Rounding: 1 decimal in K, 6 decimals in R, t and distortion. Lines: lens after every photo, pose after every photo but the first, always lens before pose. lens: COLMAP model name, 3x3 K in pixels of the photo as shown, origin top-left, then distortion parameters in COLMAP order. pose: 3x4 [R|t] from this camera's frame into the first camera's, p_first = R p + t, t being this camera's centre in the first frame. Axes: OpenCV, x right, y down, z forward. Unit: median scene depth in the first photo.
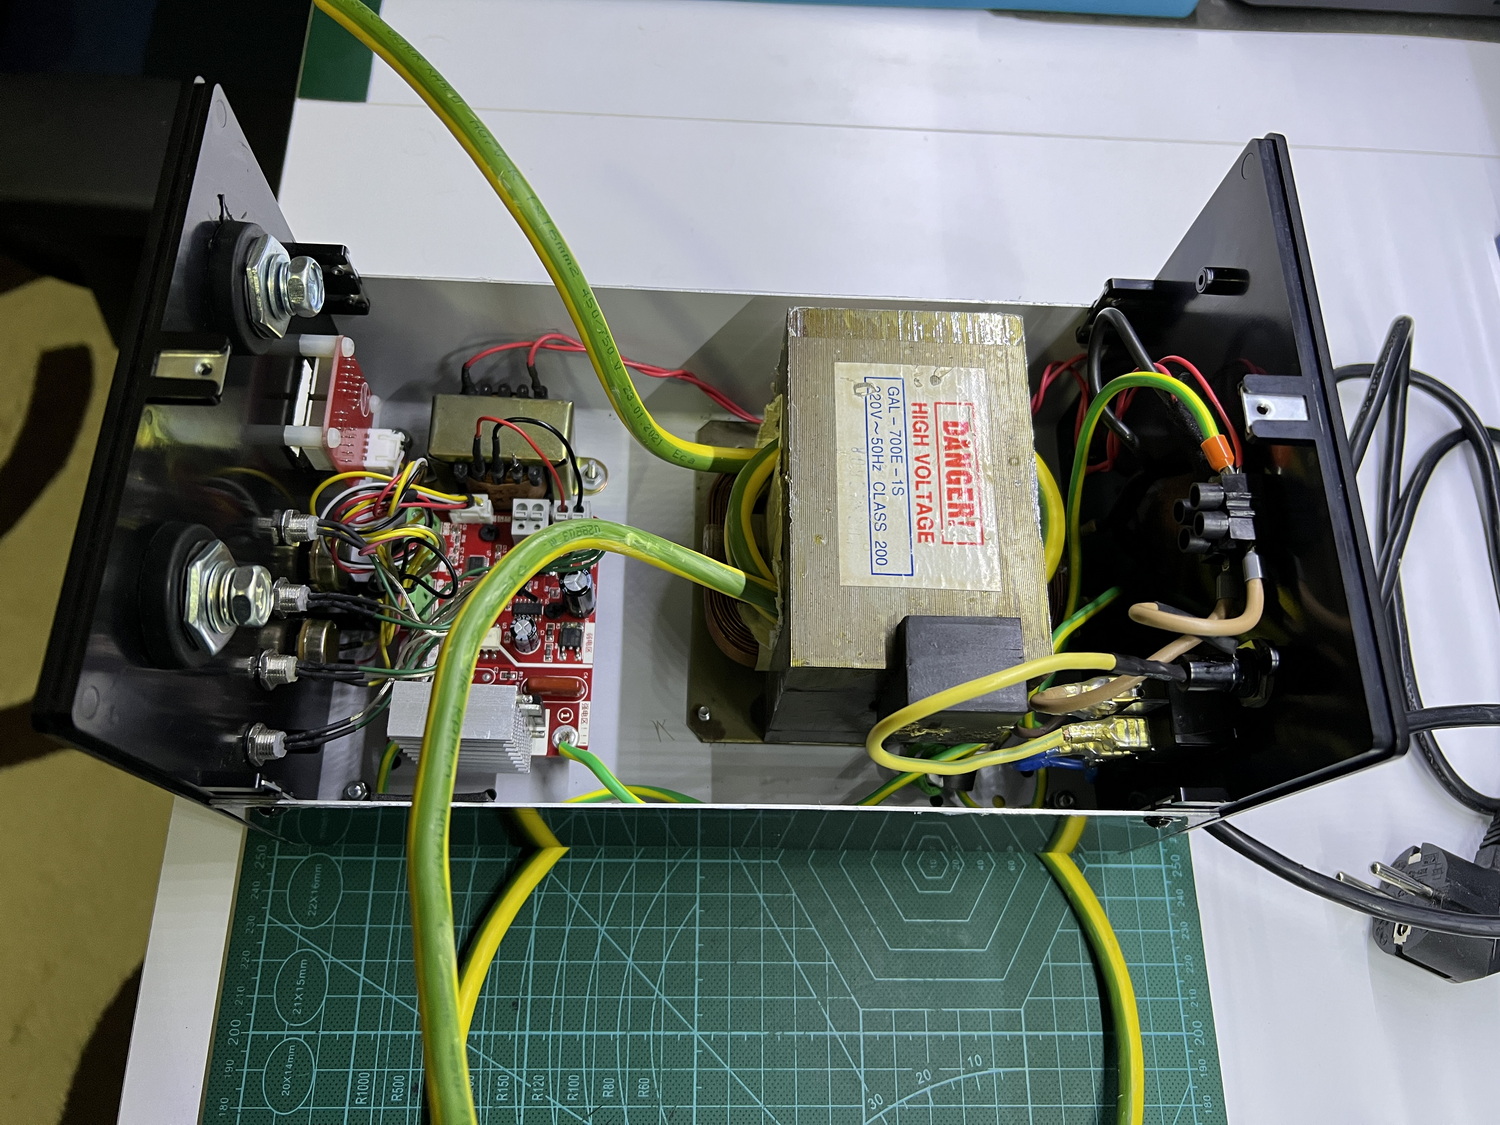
lens RADIAL K [[1152.7, 0, 738.1], [0, 1152.7, 577.9], [0, 0, 1]] dist [0.028573, -0.054549]
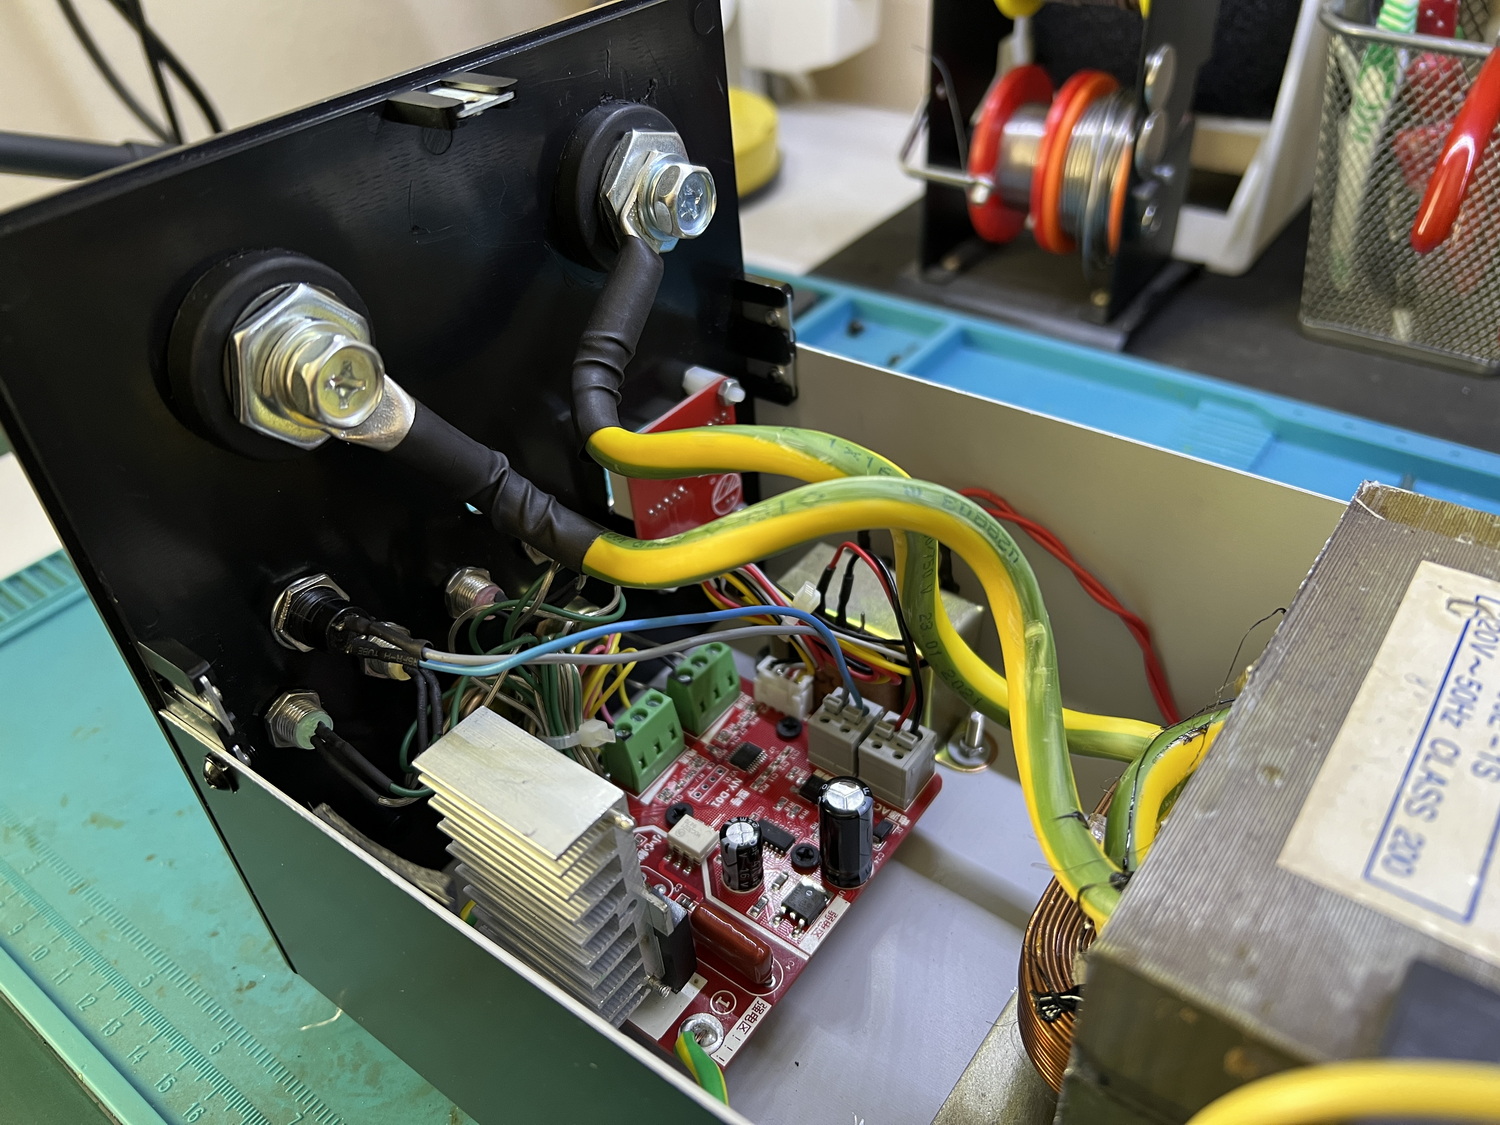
lens RADIAL K [[1152.7, 0, 749.0], [0, 1152.7, 557.4], [0, 0, 1]] dist [0.028573, -0.054549]
pose [[0.796864, 0.279118, -0.535819, 0.125749], [-0.514370, 0.778644, -0.359356, 0.170758], [0.316910, 0.561967, 0.764043, 0.507752]]
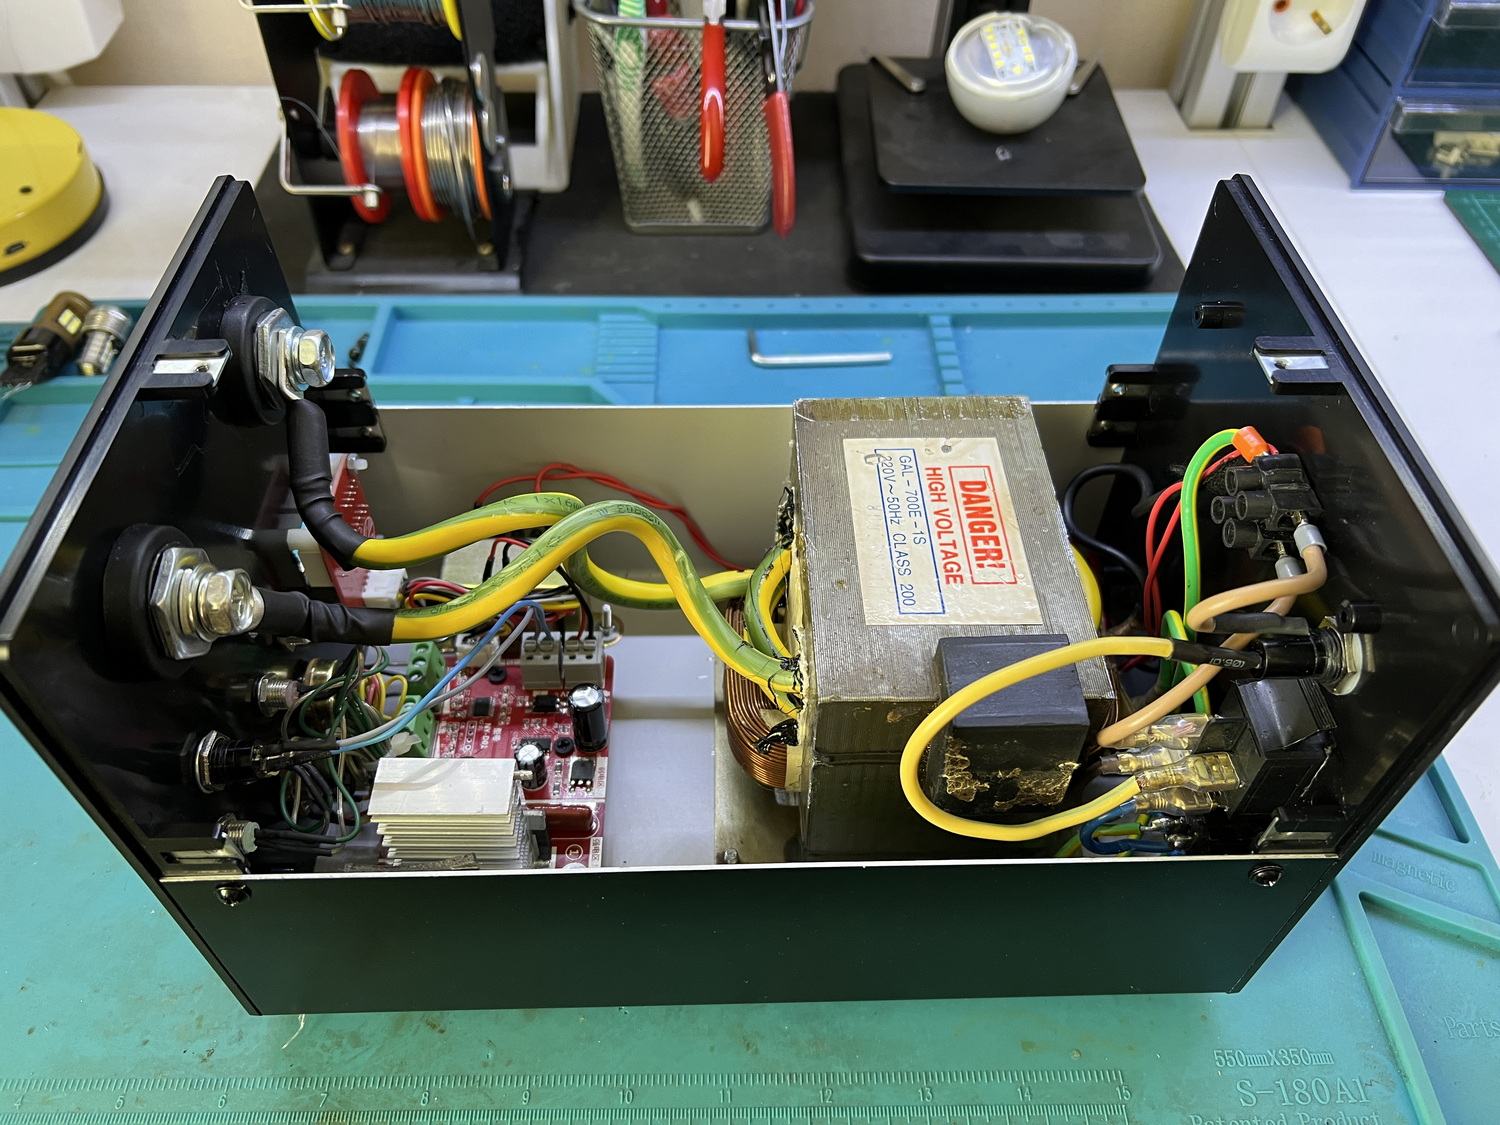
lens RADIAL K [[1152.7, 0, 722.8], [0, 1152.7, 554.3], [0, 0, 1]] dist [0.028573, -0.054549]
pose [[0.997985, -0.056149, -0.029552, 0.003928], [0.041507, 0.929980, -0.365260, 0.273779], [0.047992, 0.363297, 0.930436, 0.109068]]
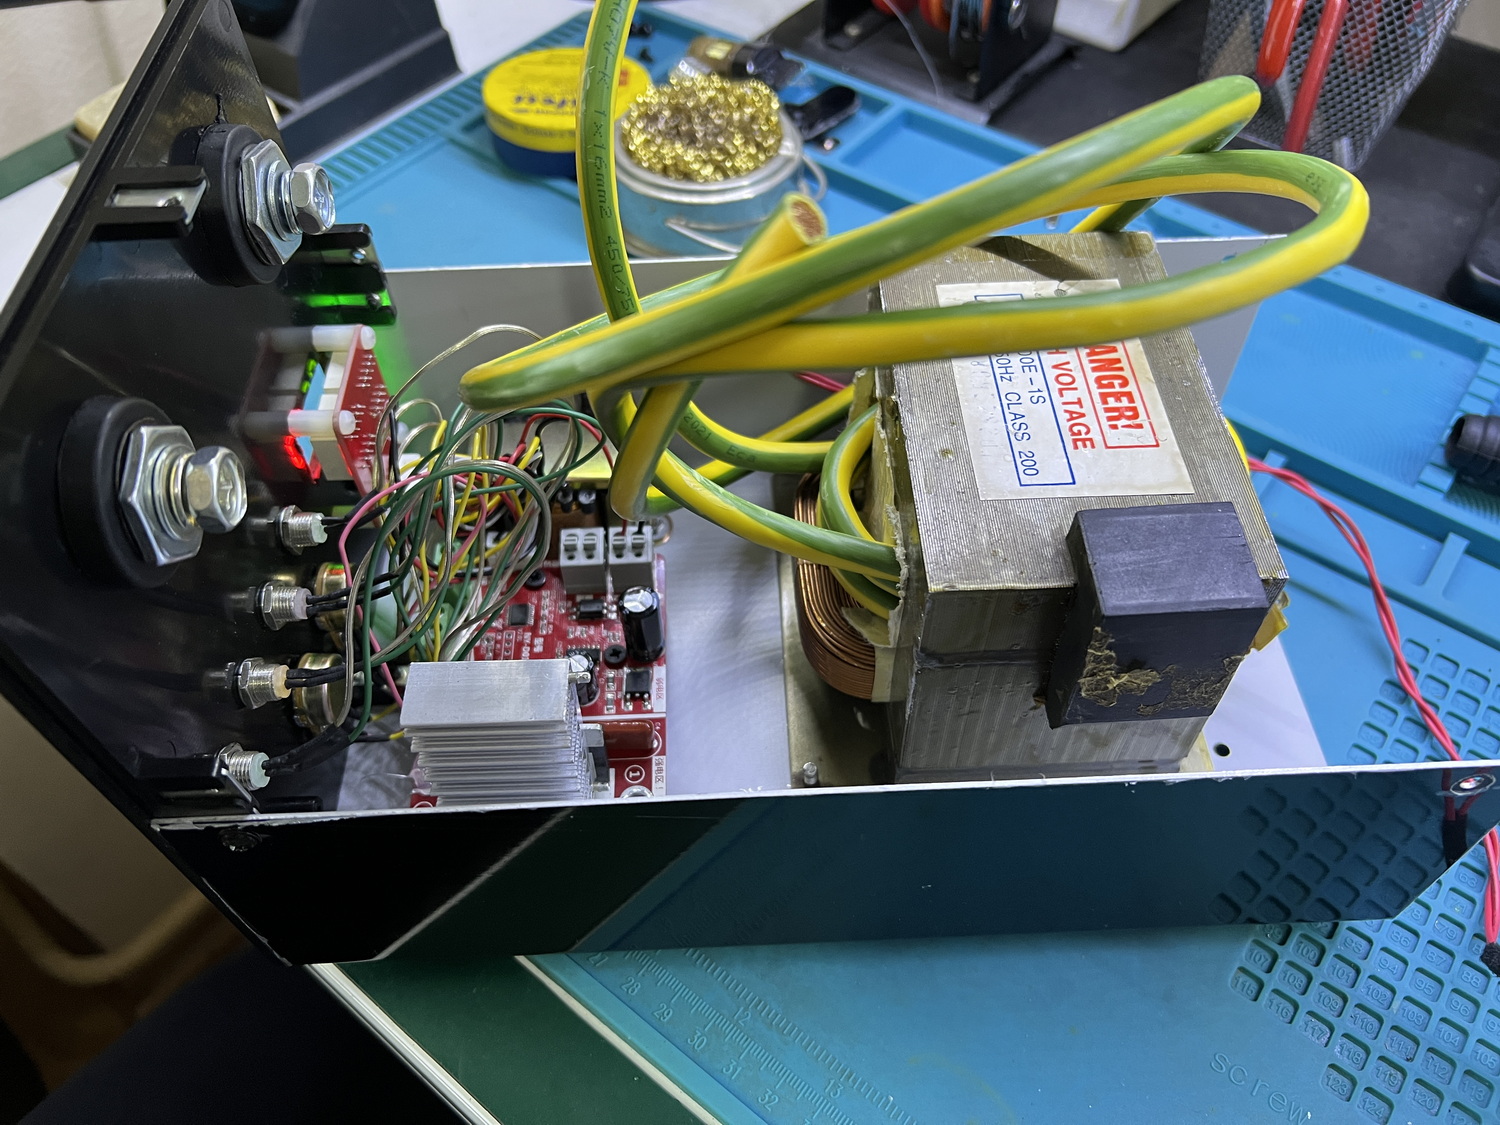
lens RADIAL K [[1152.7, 0, 732.7], [0, 1152.7, 572.1], [0, 0, 1]] dist [0.028573, -0.054549]
pose [[0.995923, -0.079090, -0.043379, -0.045220], [0.063704, 0.957139, -0.282535, 0.247780], [0.063866, 0.278620, 0.958276, 0.253974]]
